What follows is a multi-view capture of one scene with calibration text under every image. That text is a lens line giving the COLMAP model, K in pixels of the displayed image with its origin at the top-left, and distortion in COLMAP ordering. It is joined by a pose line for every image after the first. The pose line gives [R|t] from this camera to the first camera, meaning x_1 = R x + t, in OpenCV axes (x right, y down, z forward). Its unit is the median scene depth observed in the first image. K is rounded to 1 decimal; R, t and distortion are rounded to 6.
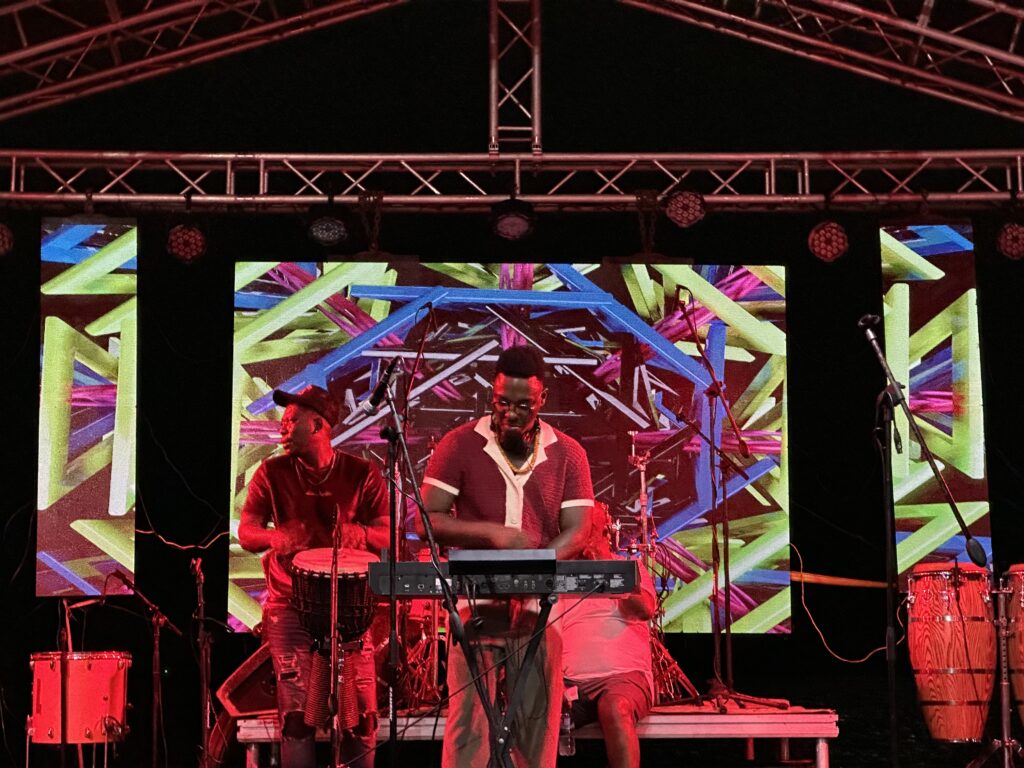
lens RADIAL K [[2401.8, 0, 612.7], [0, 2401.8, 491.4], [0, 0, 1]] dist [-0.021571, 5.341641]
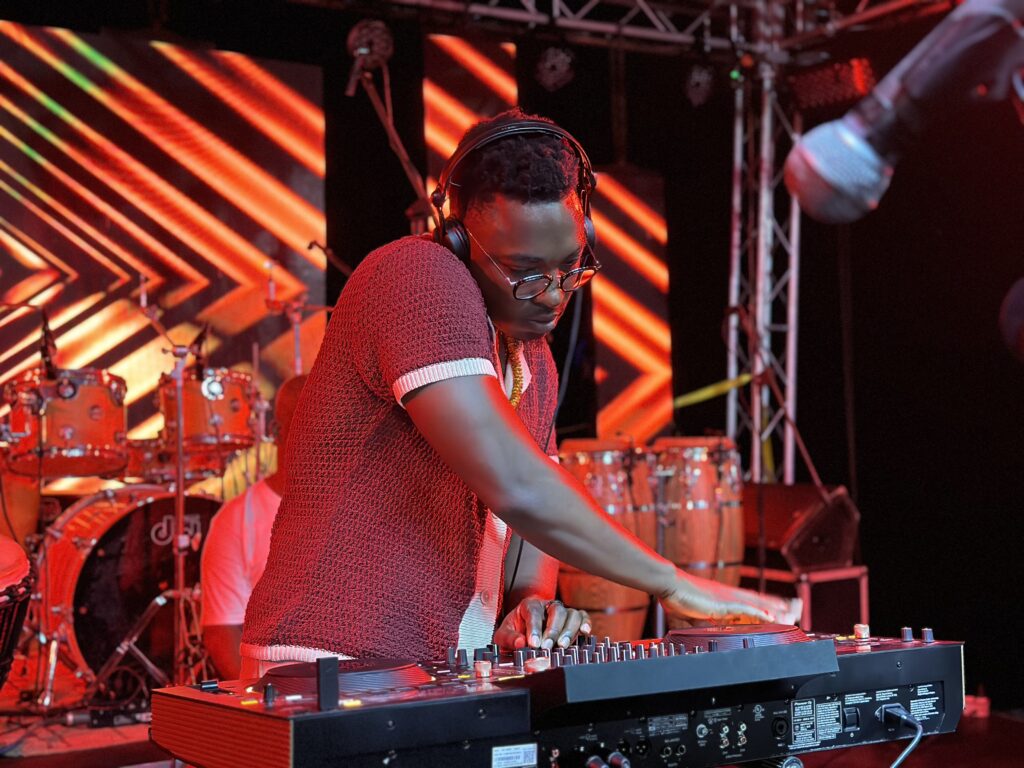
lens RADIAL K [[1418.0, 0, 525.2], [0, 1418.0, 404.6], [0, 0, 1]] dist [0.228251, -0.450869]
pose [[0.888918, 0.001018, 0.458065, -0.097724], [-0.037342, 0.996830, 0.070250, -0.013969], [-0.456541, -0.079551, 0.886139, 0.520038]]
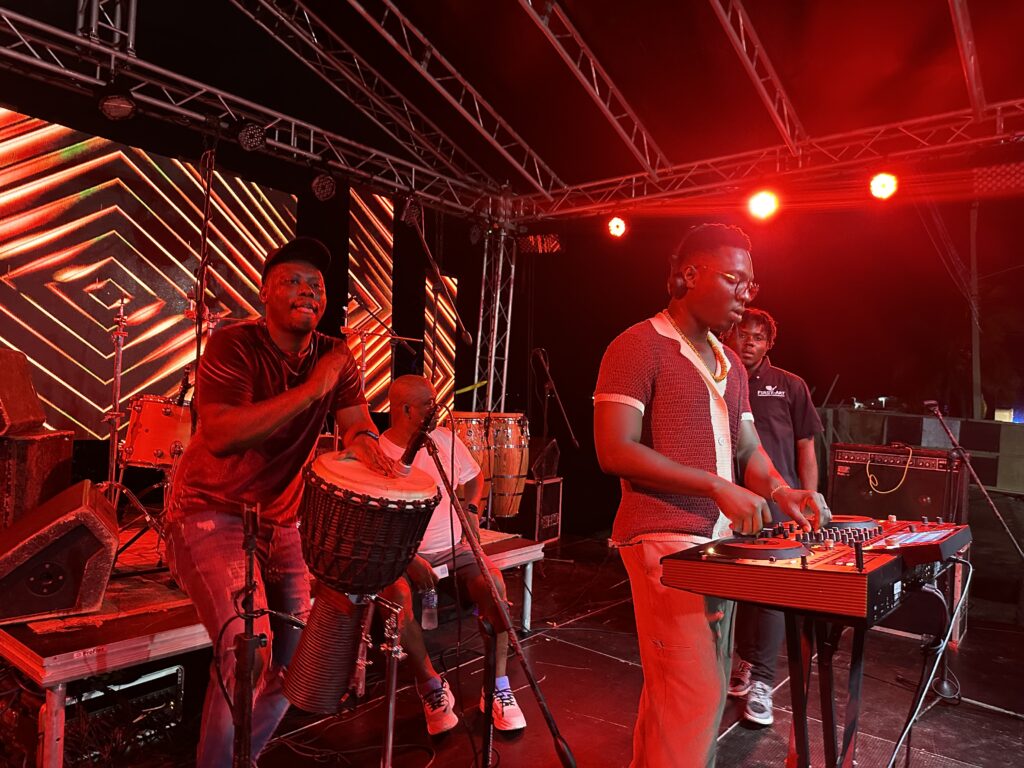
lens RADIAL K [[704.7, 0, 507.2], [0, 704.7, 407.2], [0, 0, 1]] dist [0.057217, -0.085211]
pose [[0.666079, 0.027362, 0.745379, -0.172714], [-0.110192, 0.991971, 0.062054, -0.004791], [-0.737697, -0.123468, 0.663746, 0.600841]]
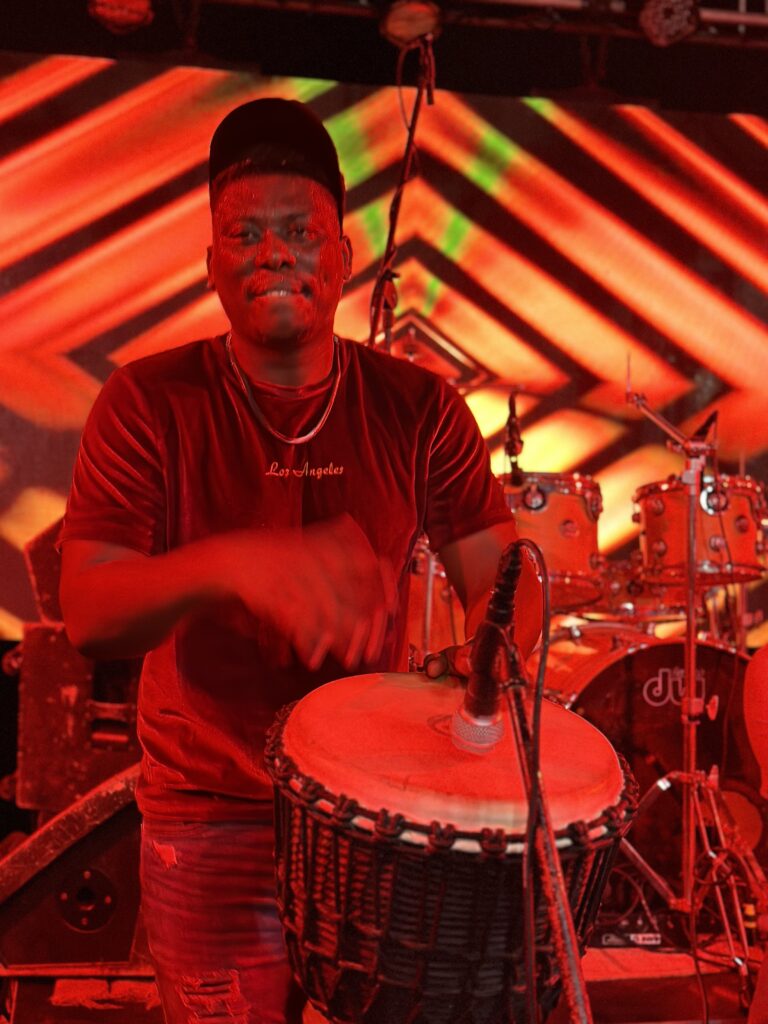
lens RADIAL K [[1400.1, 0, 385.1], [0, 1400.1, 540.1], [0, 0, 1]] dist [0.226698, -0.545466]
pose [[0.987843, 0.024259, 0.153551, -0.104324], [-0.037817, 0.995577, 0.086005, -0.004235], [-0.150785, -0.090767, 0.984391, 0.609178]]
